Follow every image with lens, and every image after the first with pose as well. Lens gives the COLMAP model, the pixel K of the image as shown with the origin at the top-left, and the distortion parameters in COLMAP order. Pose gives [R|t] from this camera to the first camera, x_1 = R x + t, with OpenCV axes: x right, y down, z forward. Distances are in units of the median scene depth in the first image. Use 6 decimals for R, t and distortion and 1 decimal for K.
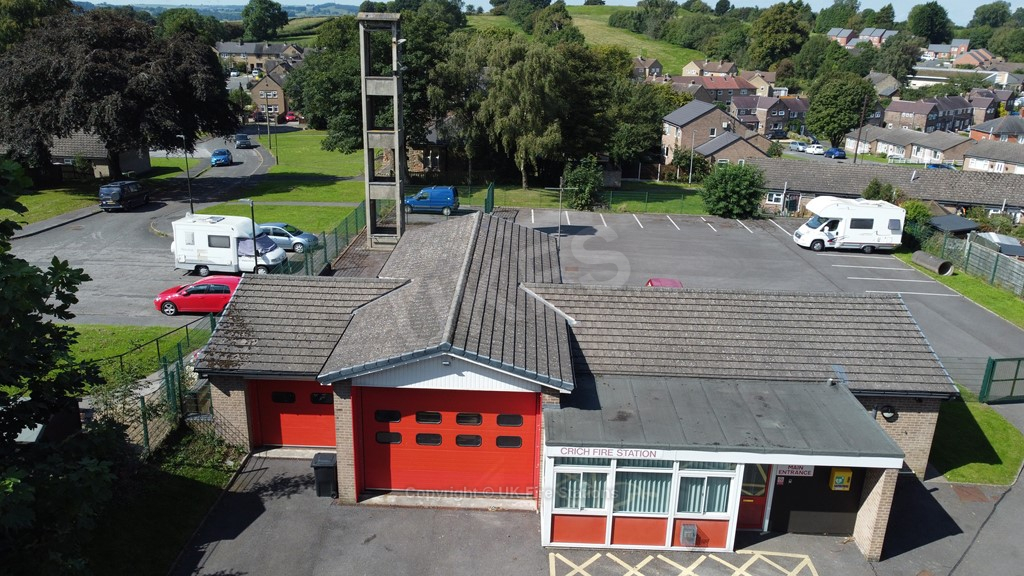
lens RADIAL K [[778.4, 0, 515.0], [0, 778.4, 287.1], [0, 0, 1]] dist [0.005474, -0.009959]
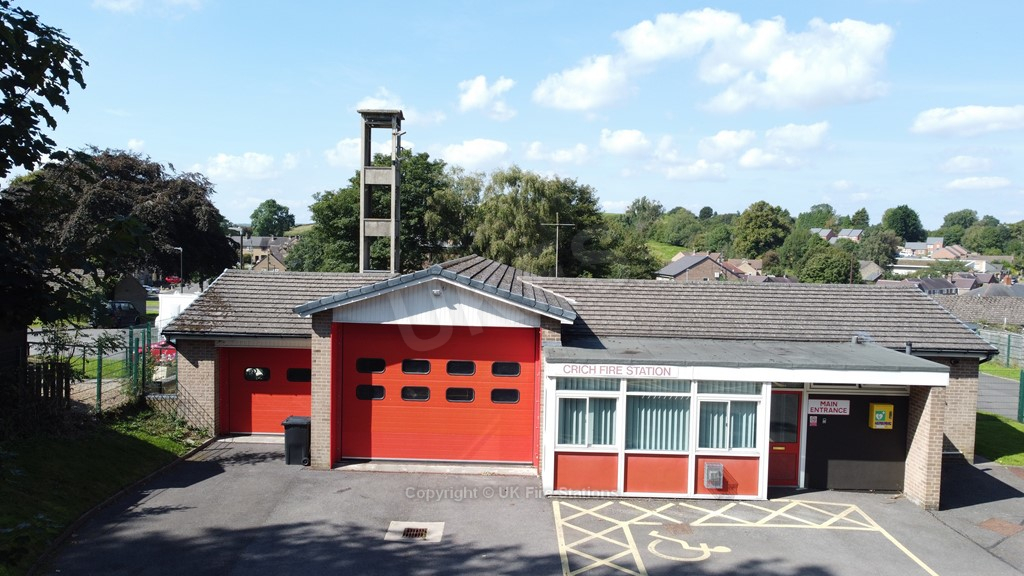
lens RADIAL K [[778.4, 0, 514.7], [0, 778.4, 285.4], [0, 0, 1]] dist [0.005474, -0.009959]
pose [[0.999975, -0.004531, 0.005471, -0.000573], [0.005818, 0.964325, -0.264656, 0.163248], [-0.004077, 0.264681, 0.964327, 0.054463]]
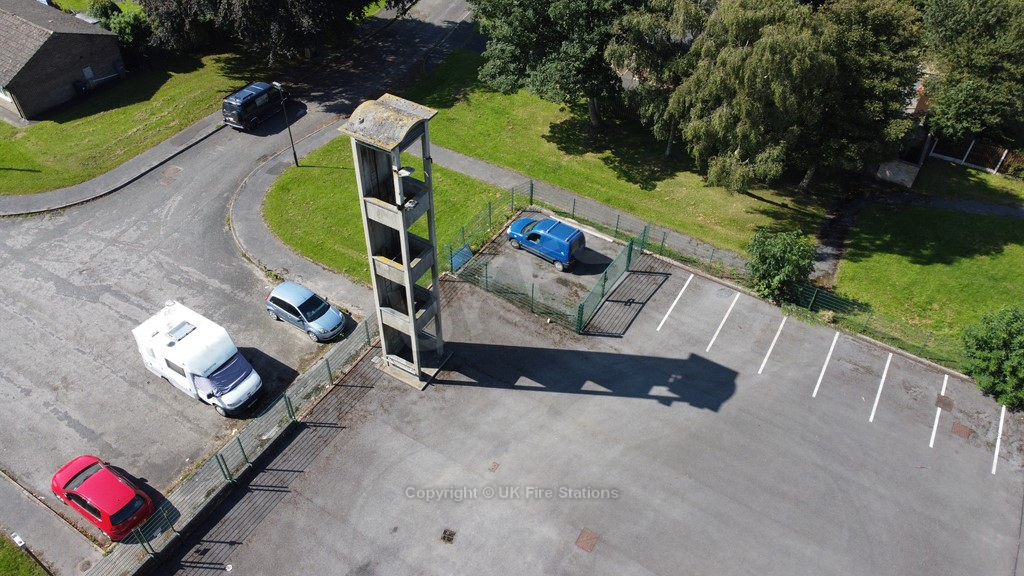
lens RADIAL K [[778.4, 0, 512.5], [0, 778.4, 287.6], [0, 0, 1]] dist [0.005474, -0.009959]
pose [[0.869637, 0.339835, -0.358111, 0.199253], [-0.154692, 0.876415, 0.456034, -0.561568], [0.468830, -0.341187, 0.814733, 0.514330]]
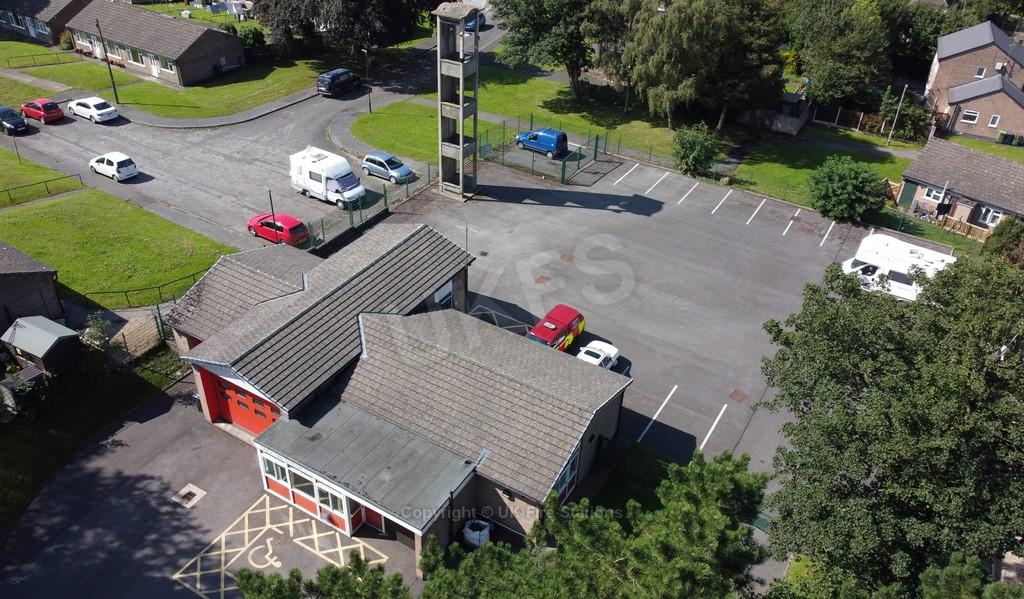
lens RADIAL K [[809.9, 0, 491.6], [0, 809.9, 301.2], [0, 0, 1]] dist [0.010768, -0.023725]
pose [[0.861122, 0.287853, -0.419059, 0.534694], [-0.164226, 0.937578, 0.306558, -0.335238], [0.481144, -0.195163, 0.854641, -0.103486]]
